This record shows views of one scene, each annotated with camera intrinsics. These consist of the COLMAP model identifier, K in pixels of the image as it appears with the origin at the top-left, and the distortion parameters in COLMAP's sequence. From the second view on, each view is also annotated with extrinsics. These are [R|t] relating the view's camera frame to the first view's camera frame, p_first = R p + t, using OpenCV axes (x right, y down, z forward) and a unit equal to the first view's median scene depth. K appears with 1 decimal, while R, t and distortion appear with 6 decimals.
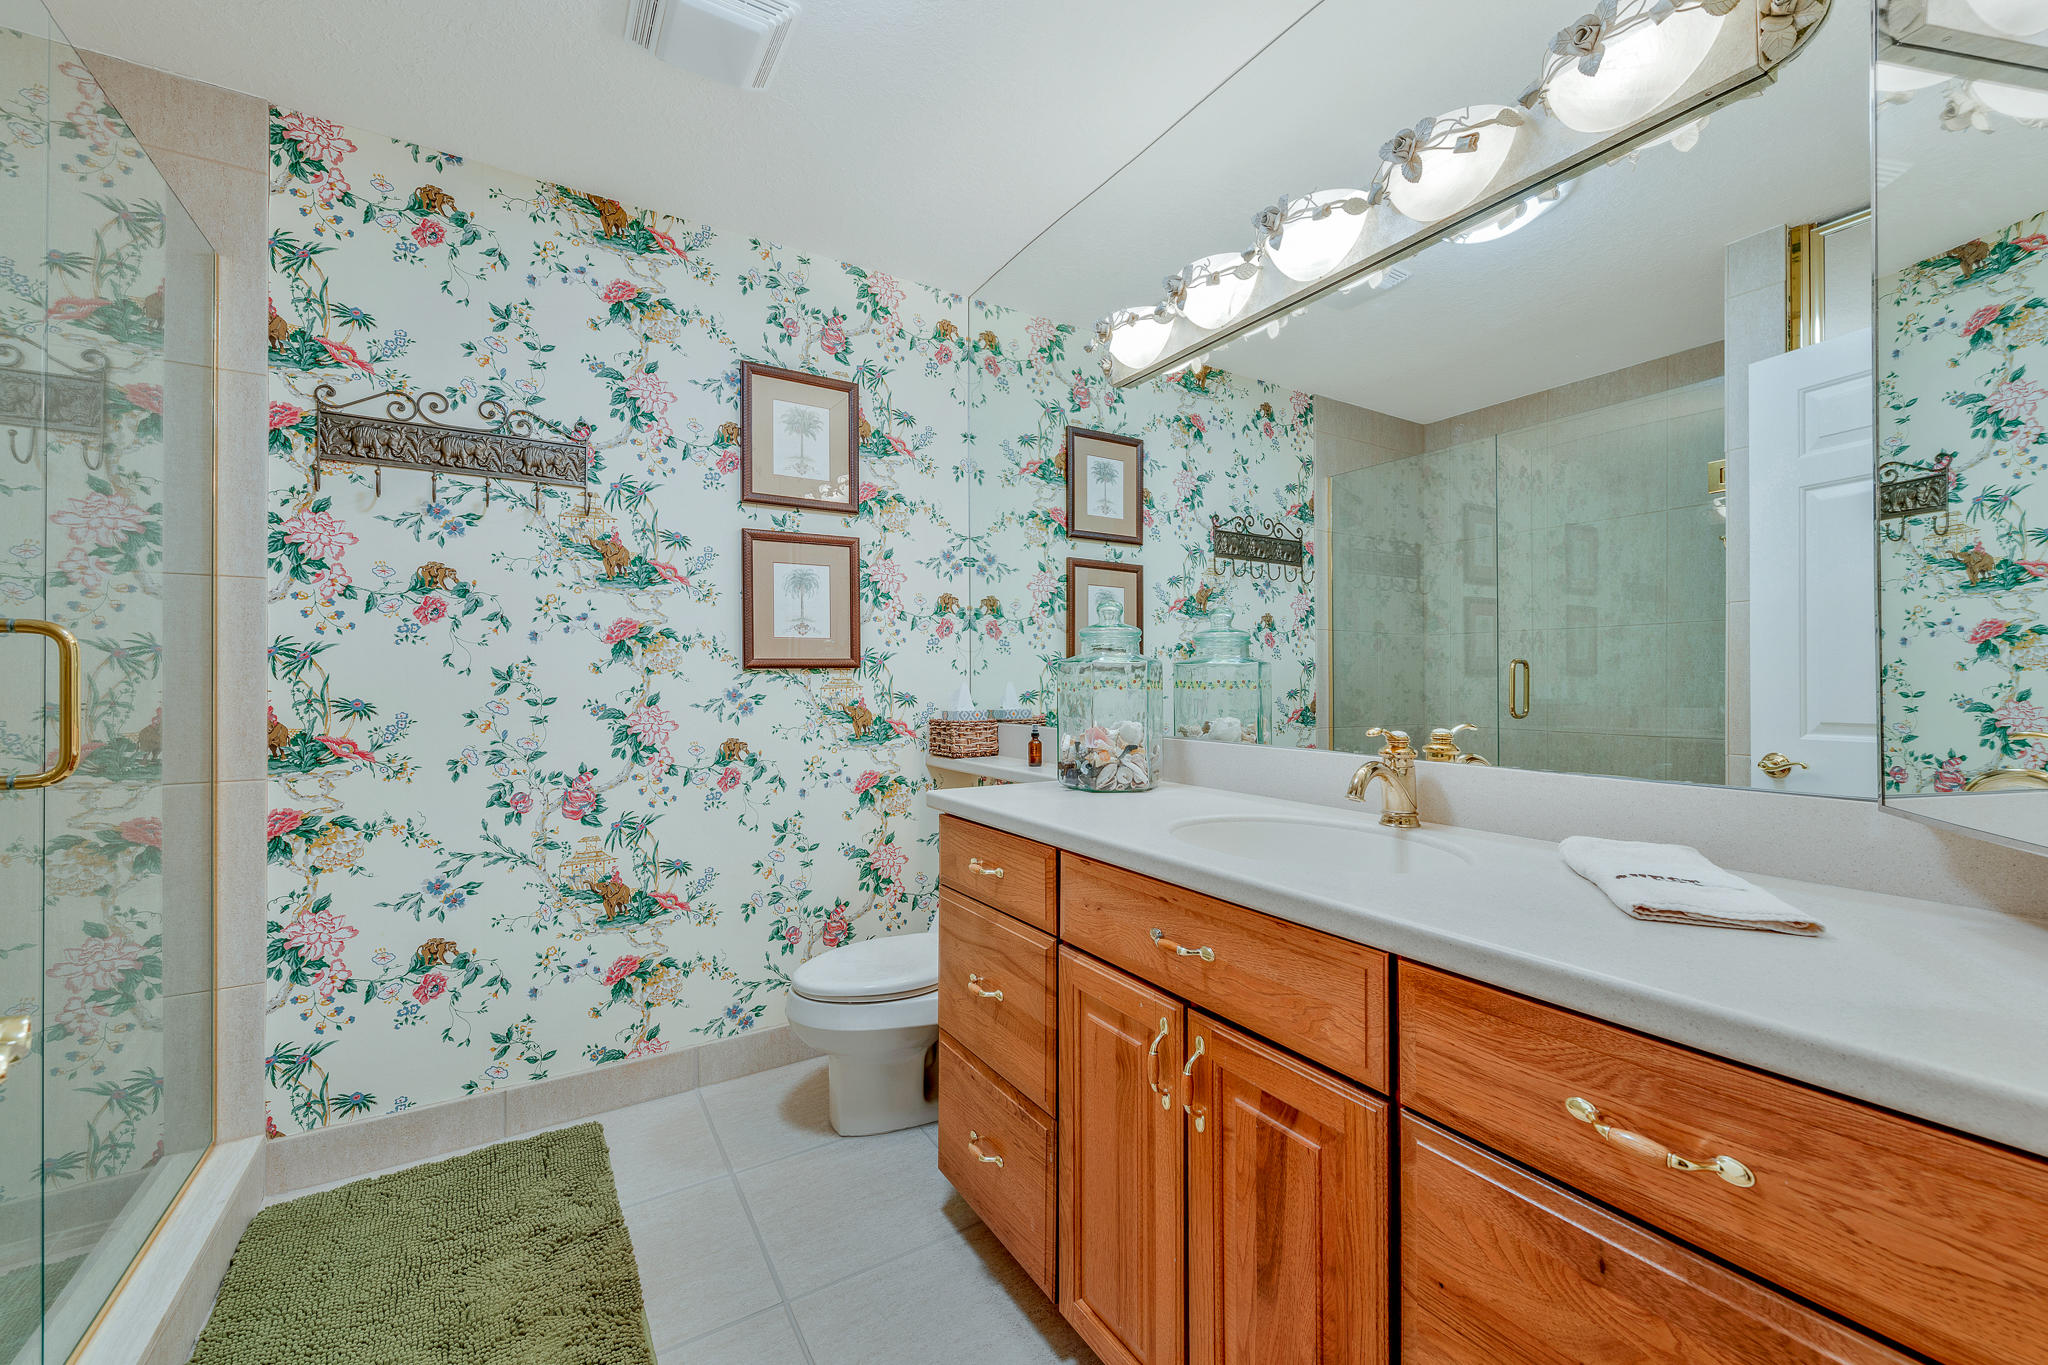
lens RADIAL K [[806.7, 0, 1018.0], [0, 806.7, 678.1], [0, 0, 1]] dist [0.014742, -0.006782]
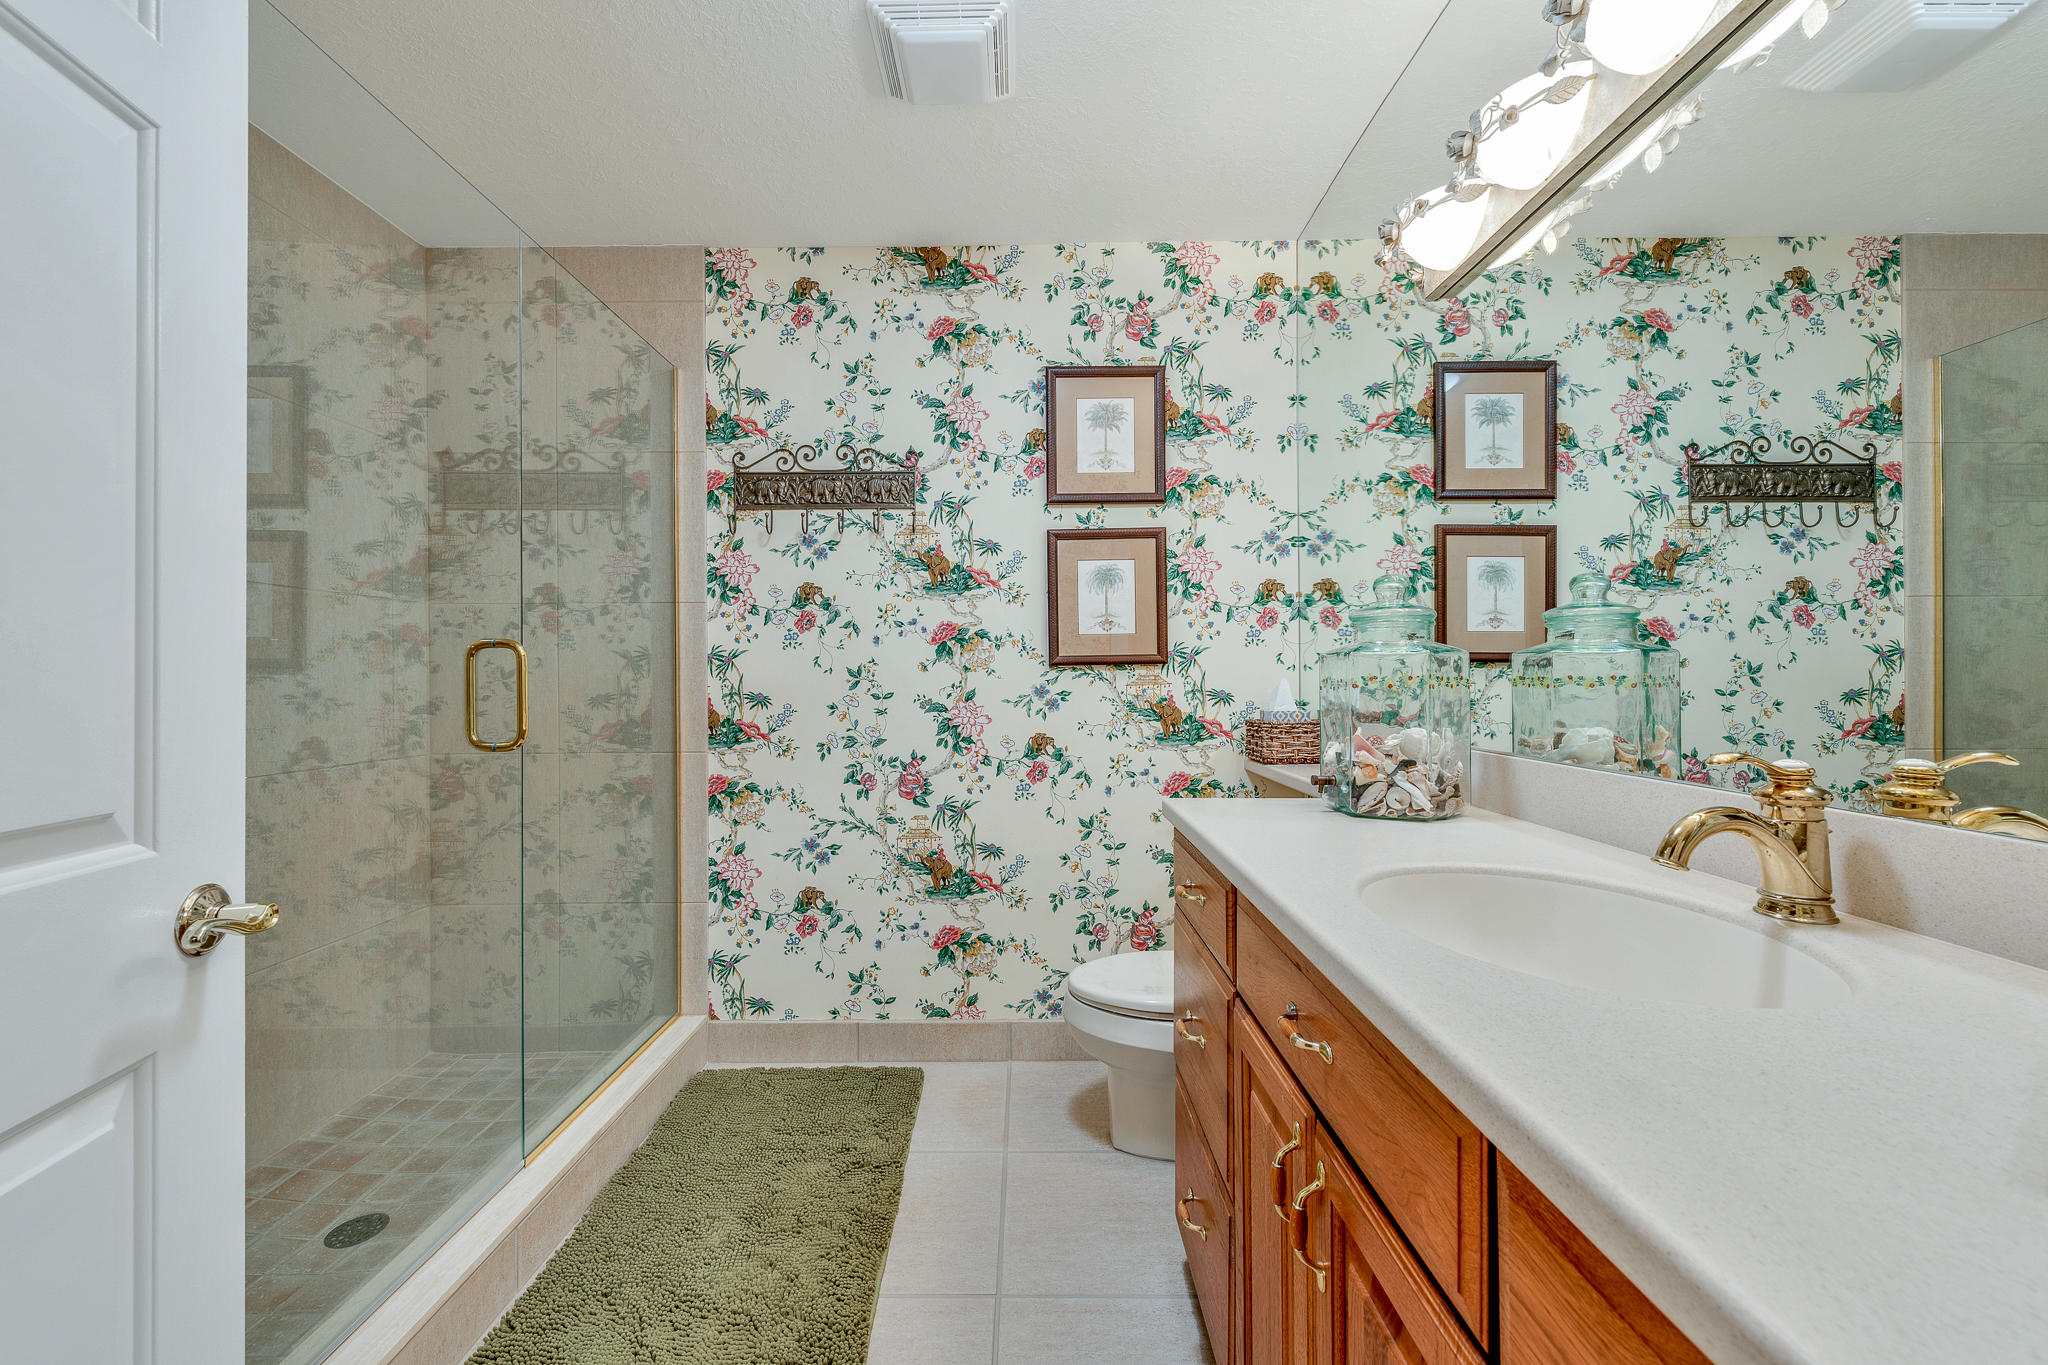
lens RADIAL K [[806.7, 0, 1018.0], [0, 806.7, 678.1], [0, 0, 1]] dist [0.014742, -0.006782]
pose [[0.848176, -0.002256, -0.529709, 0.181171], [0.004988, 0.999981, 0.003728, -0.000152], [0.529691, -0.005804, 0.848171, 0.111482]]
